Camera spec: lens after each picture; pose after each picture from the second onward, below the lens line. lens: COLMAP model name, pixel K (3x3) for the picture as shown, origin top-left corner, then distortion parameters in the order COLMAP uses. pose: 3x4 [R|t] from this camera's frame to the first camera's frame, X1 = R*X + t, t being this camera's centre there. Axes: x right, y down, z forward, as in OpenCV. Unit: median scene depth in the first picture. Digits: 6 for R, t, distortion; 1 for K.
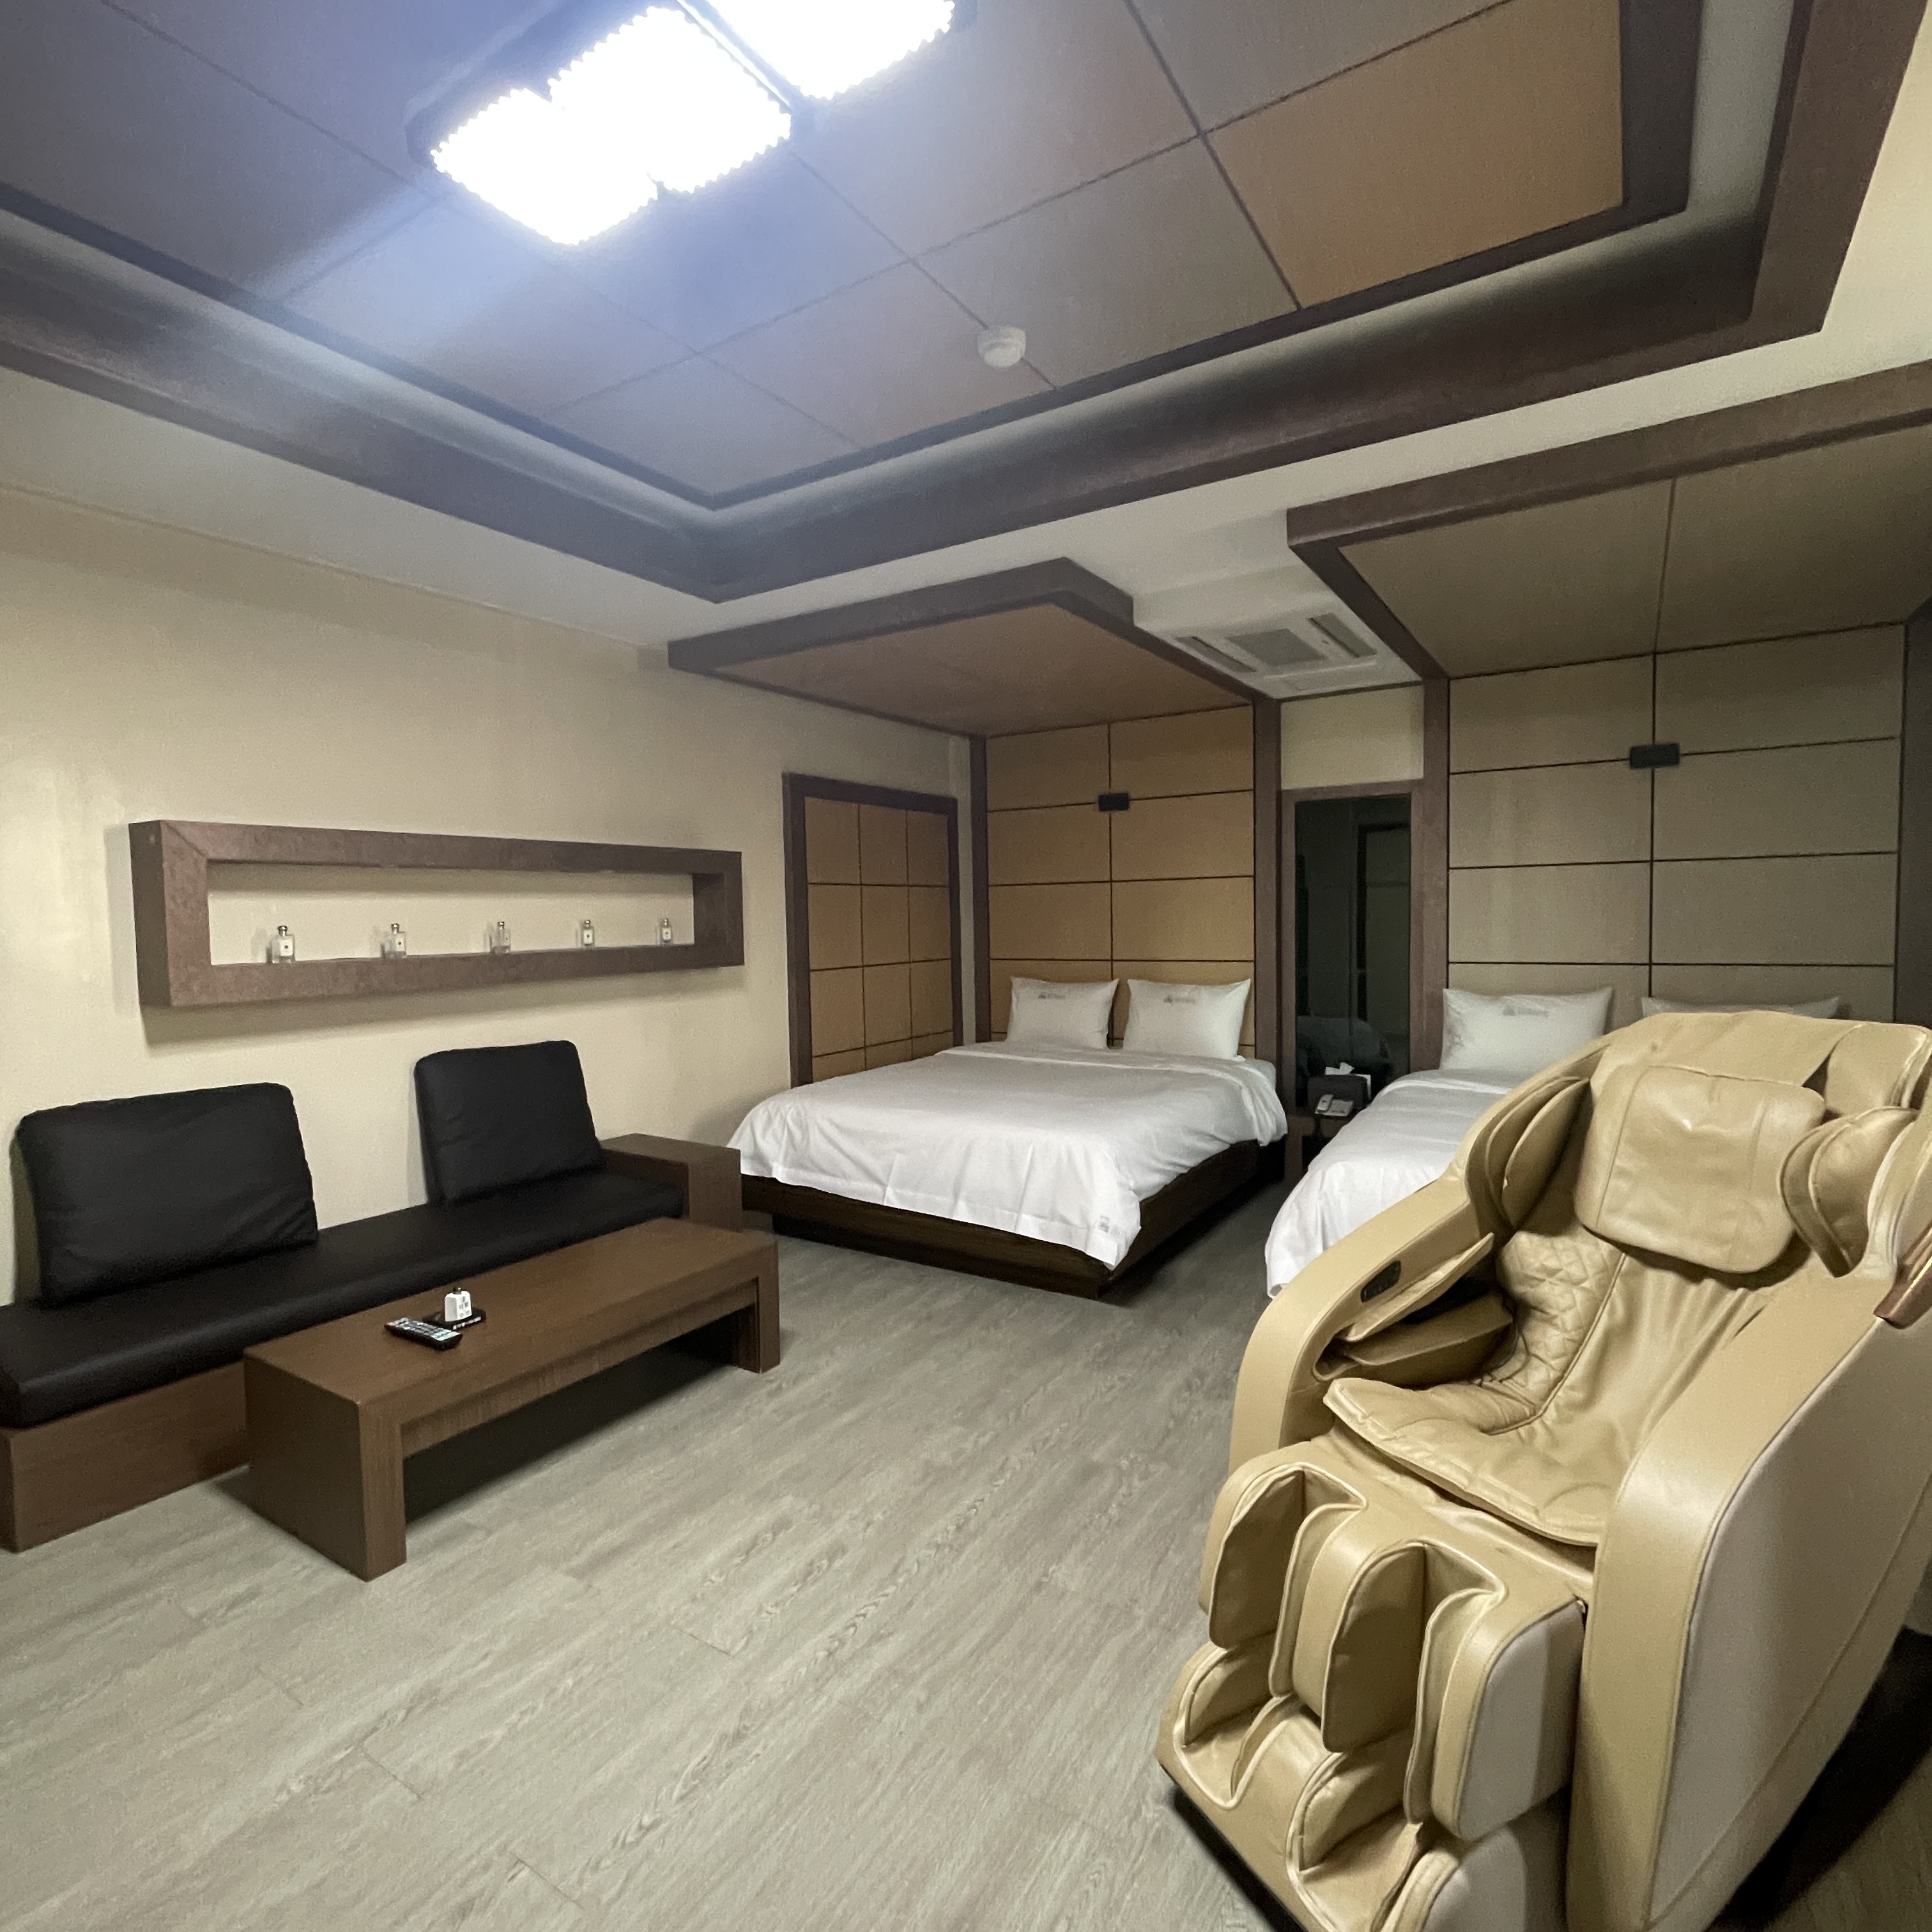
lens RADIAL K [[1039.2, 0, 977.3], [0, 1039.2, 972.5], [0, 0, 1]] dist [0.001808, 0.001015]
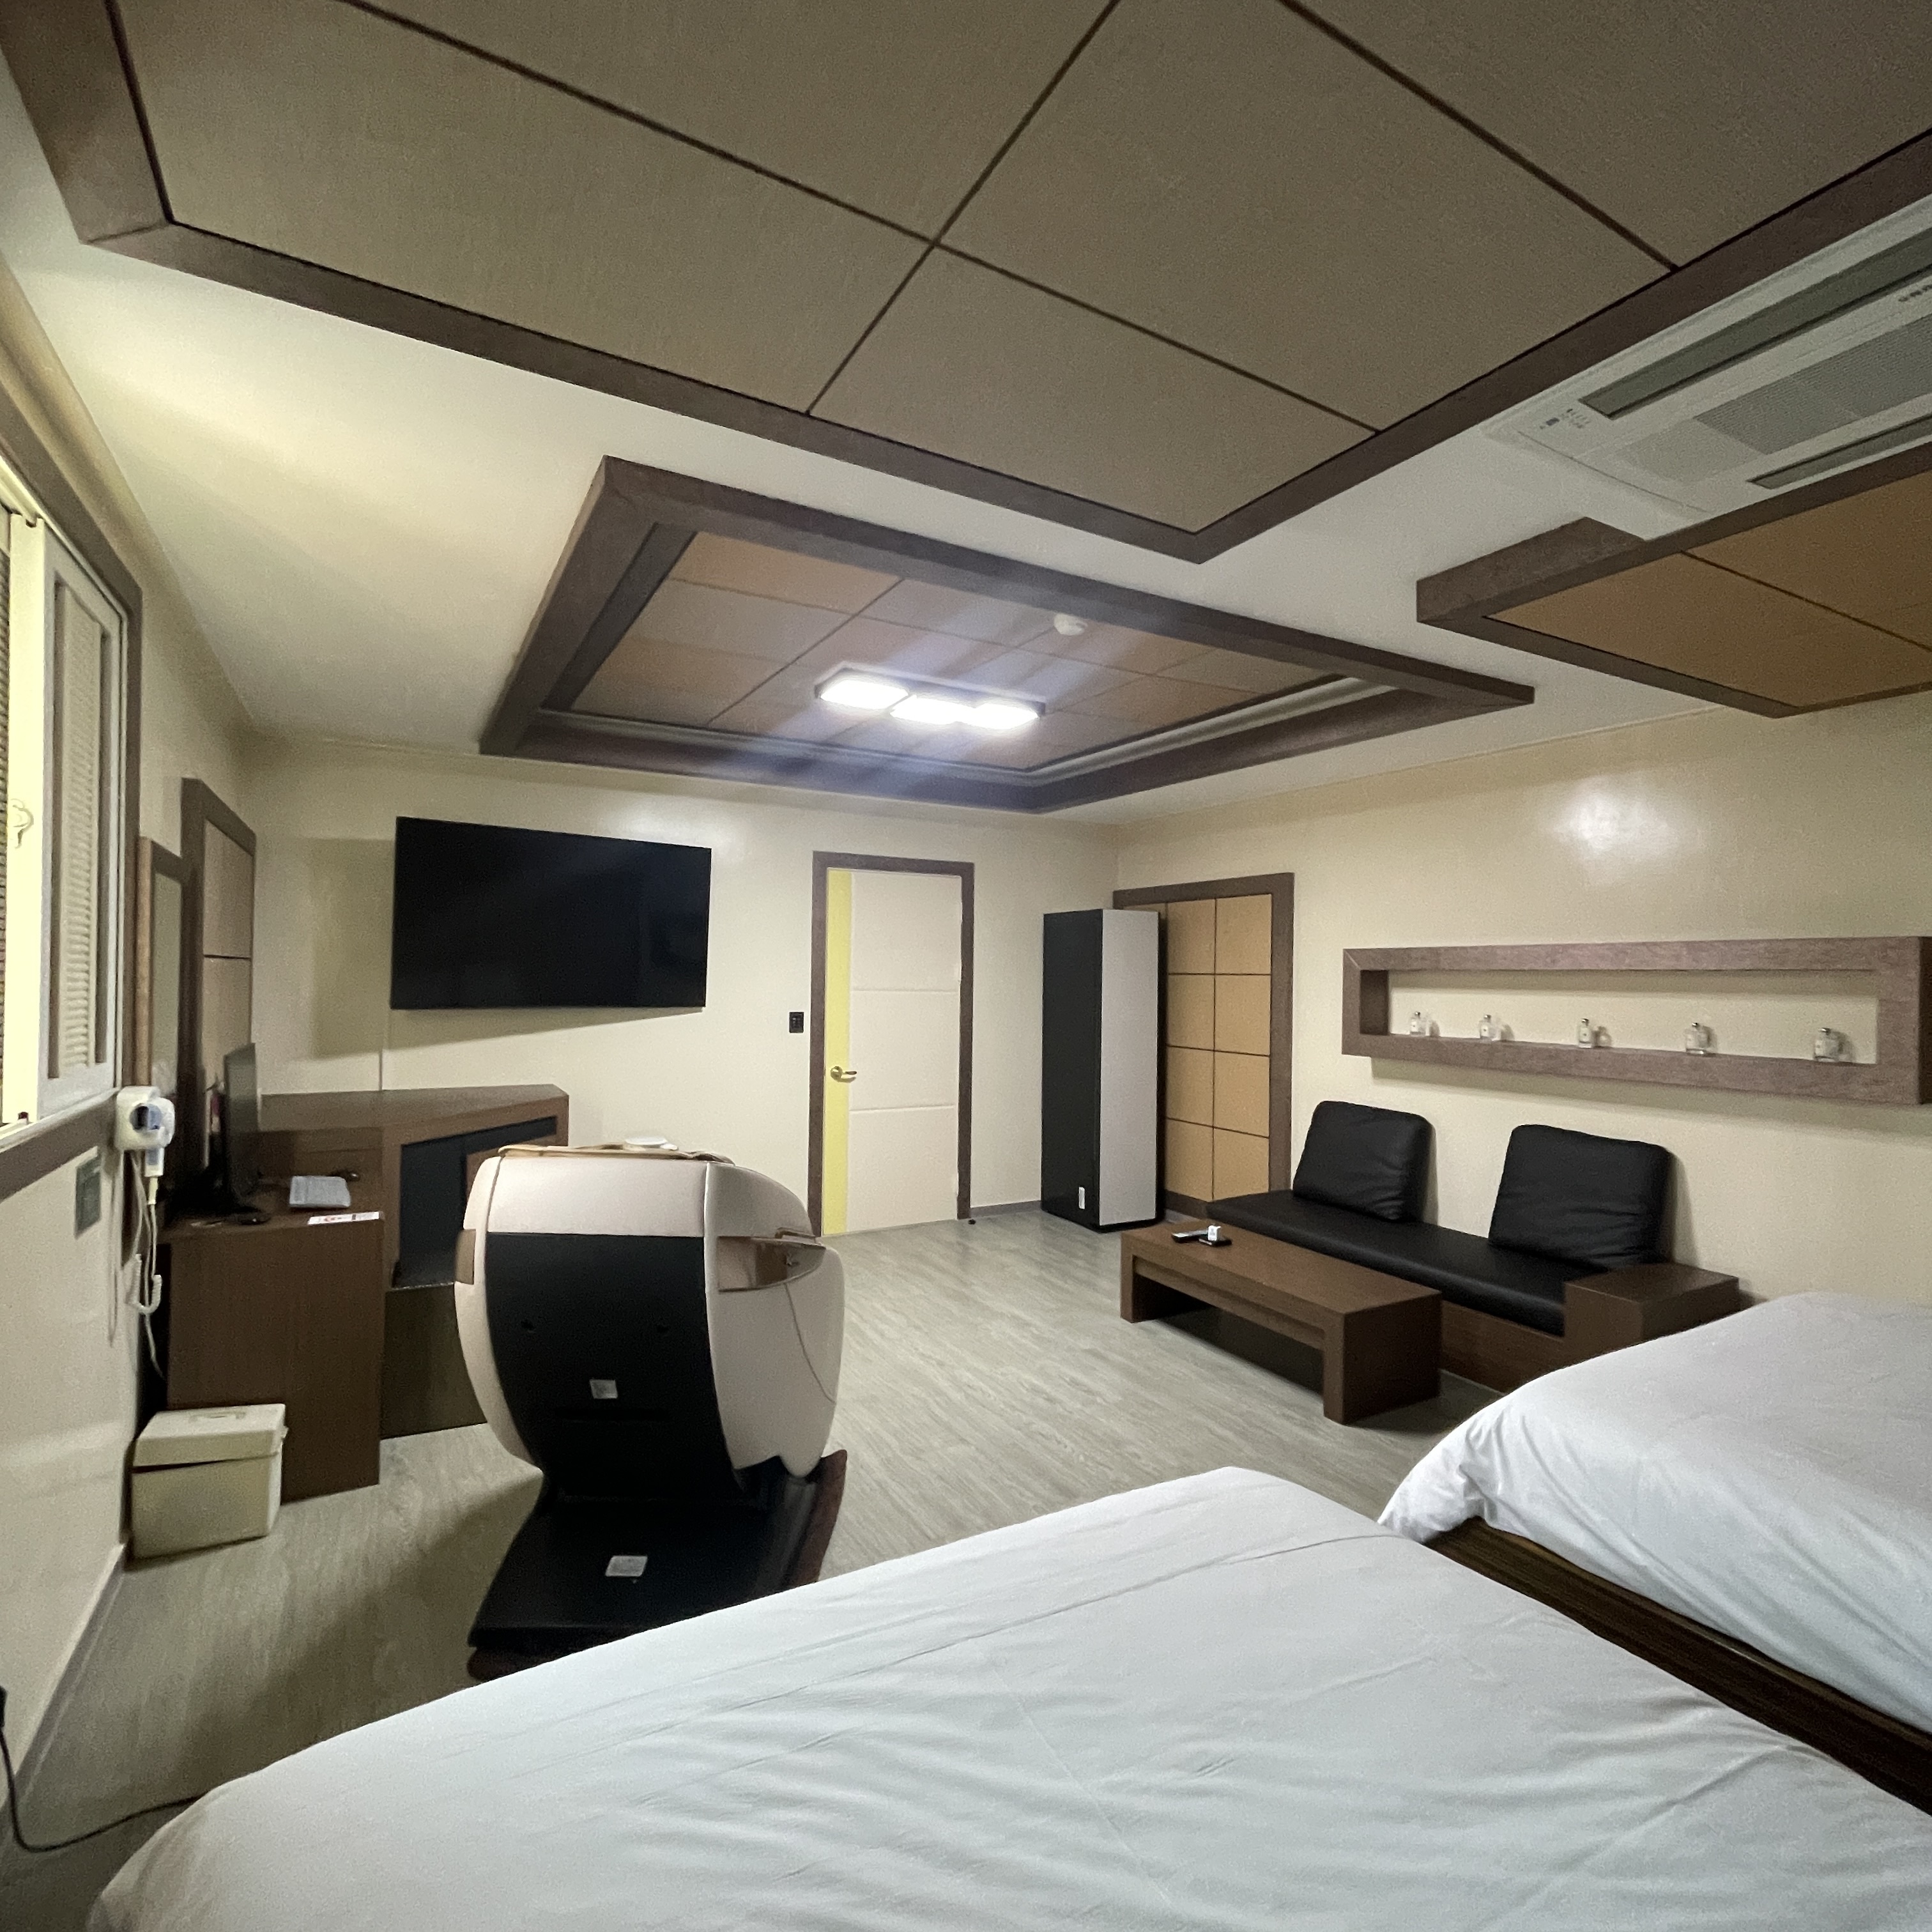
lens RADIAL K [[1039.2, 0, 977.3], [0, 1039.2, 972.5], [0, 0, 1]] dist [0.001808, 0.001015]
pose [[-0.469563, 0.010764, -0.882833, 0.992758], [-0.051727, 0.997873, 0.039679, -0.132821], [0.881382, 0.064298, -0.468008, 1.175510]]
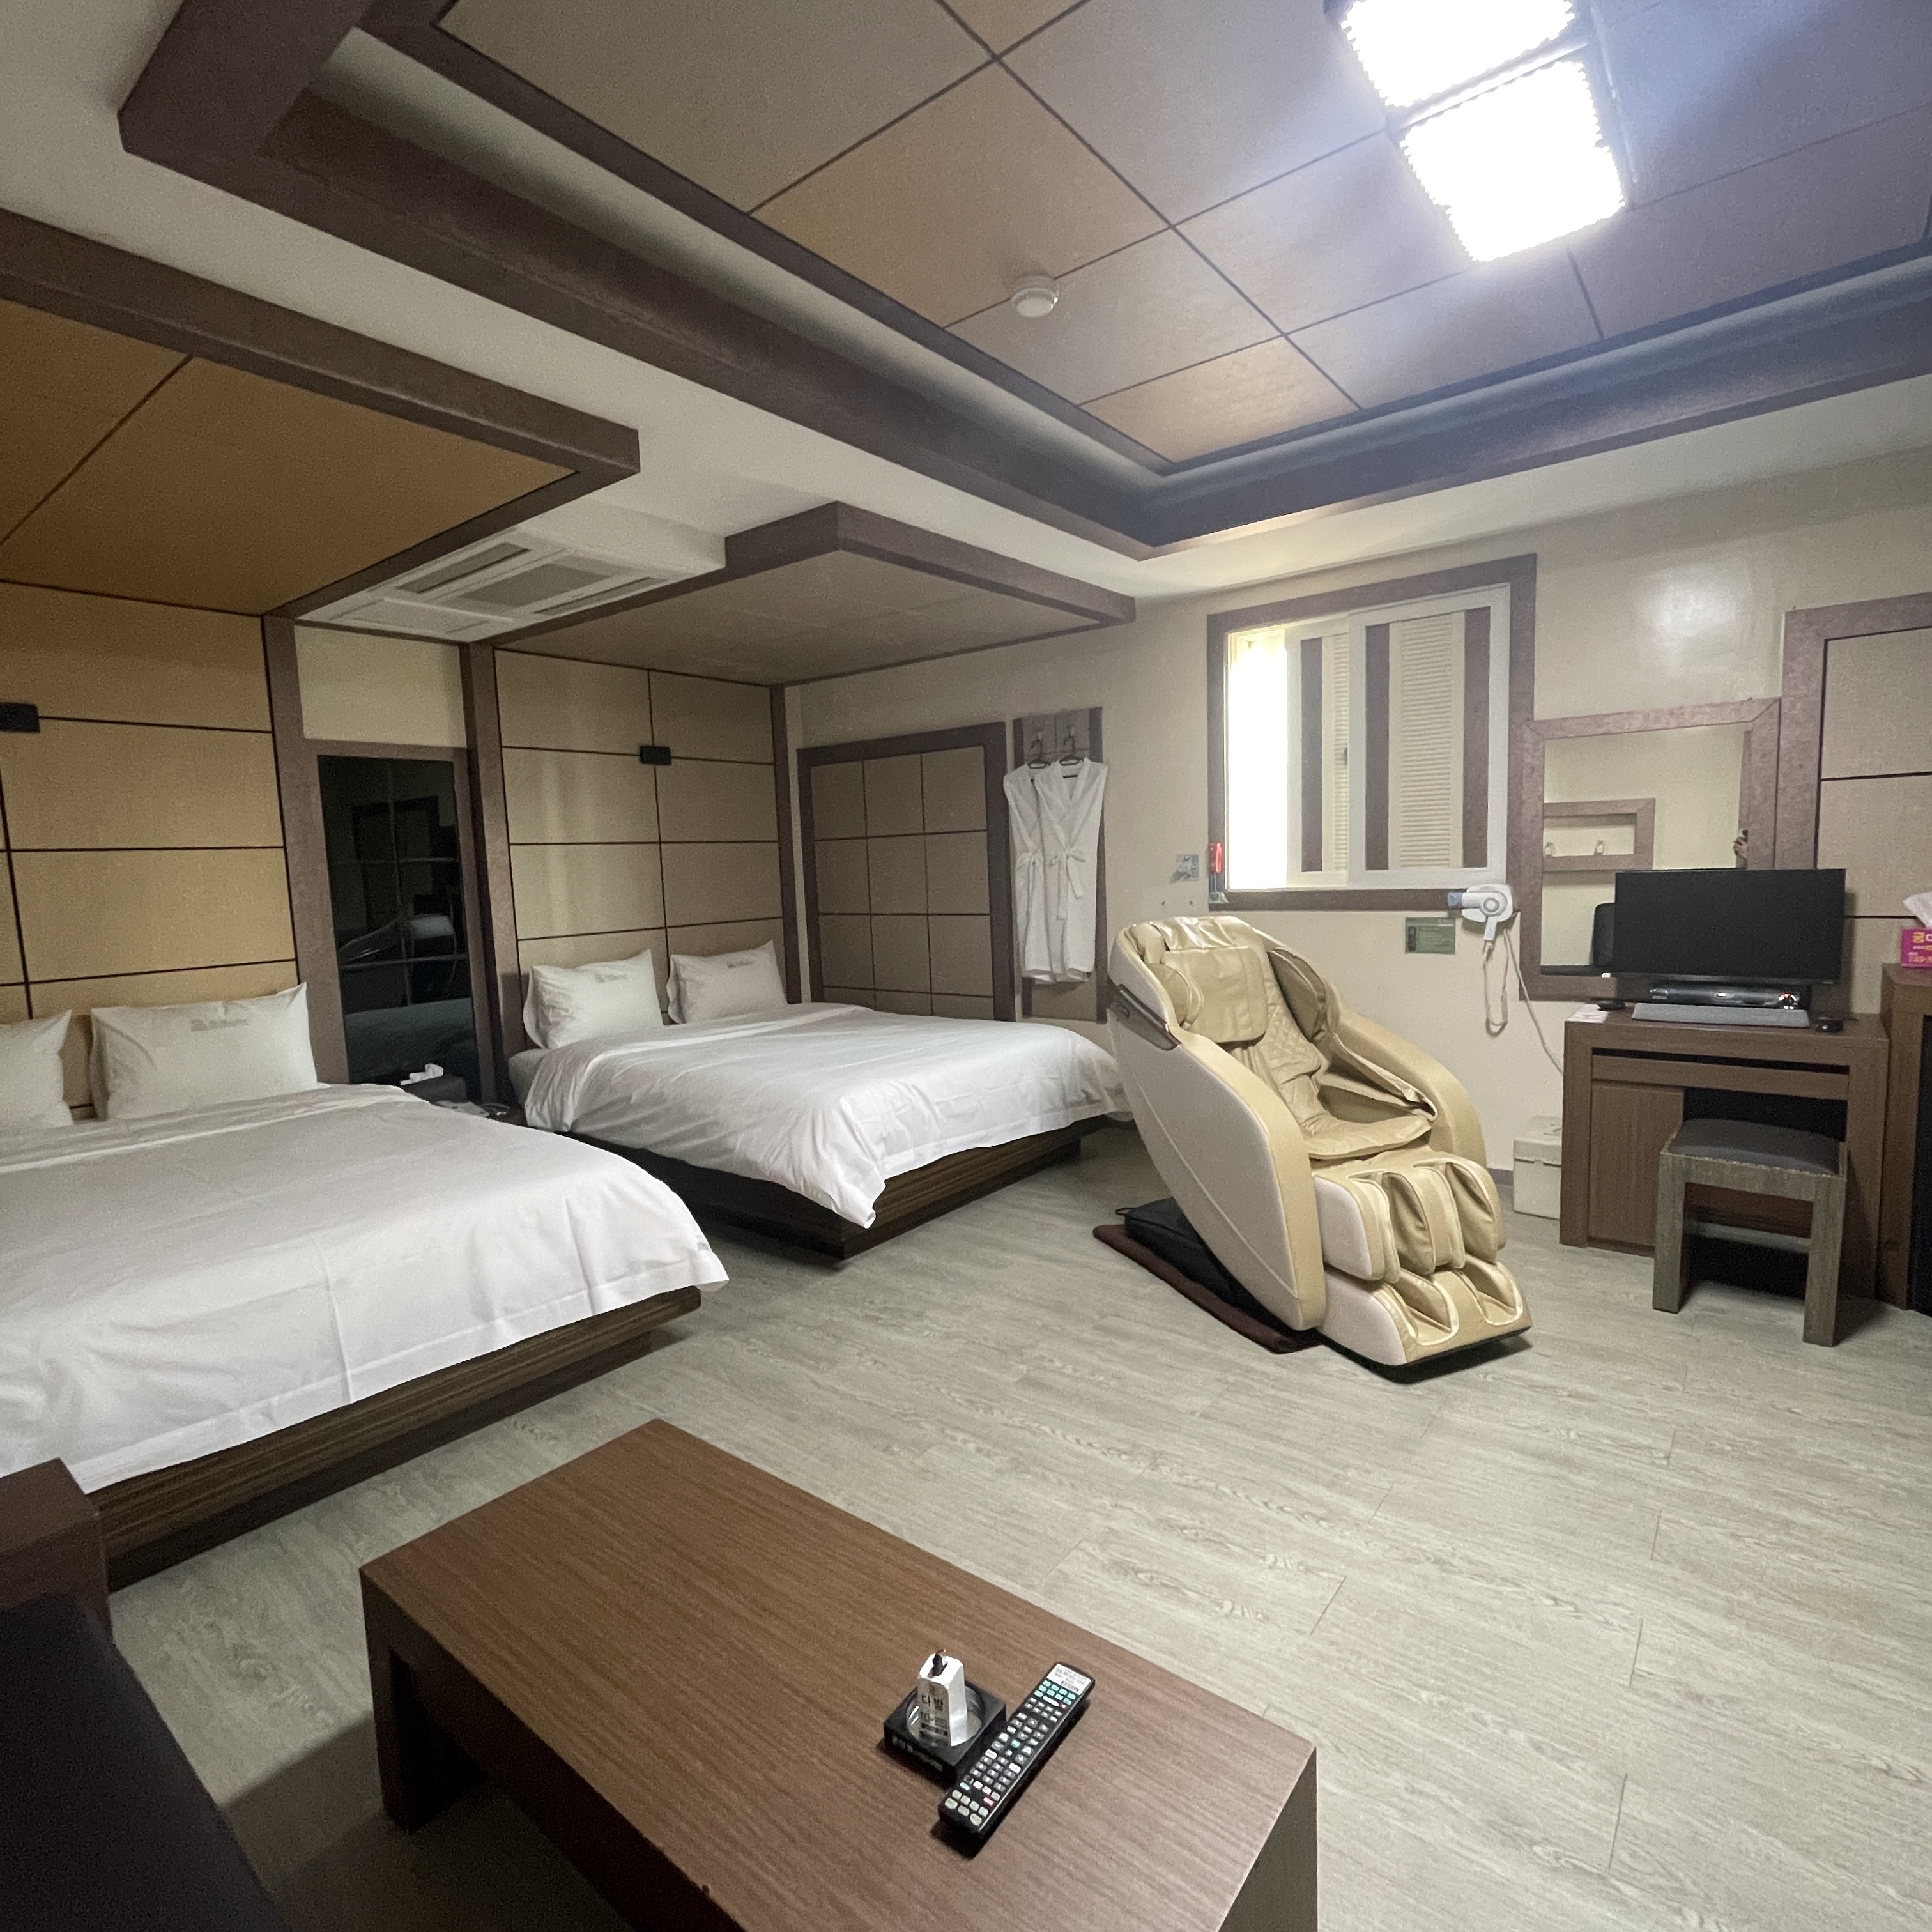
lens RADIAL K [[1039.2, 0, 977.3], [0, 1039.2, 972.5], [0, 0, 1]] dist [0.001808, 0.001015]
pose [[0.105118, -0.091989, 0.990196, -0.767516], [0.089972, 0.992509, 0.082652, -0.034557], [-0.990381, 0.080402, 0.112607, 0.740905]]
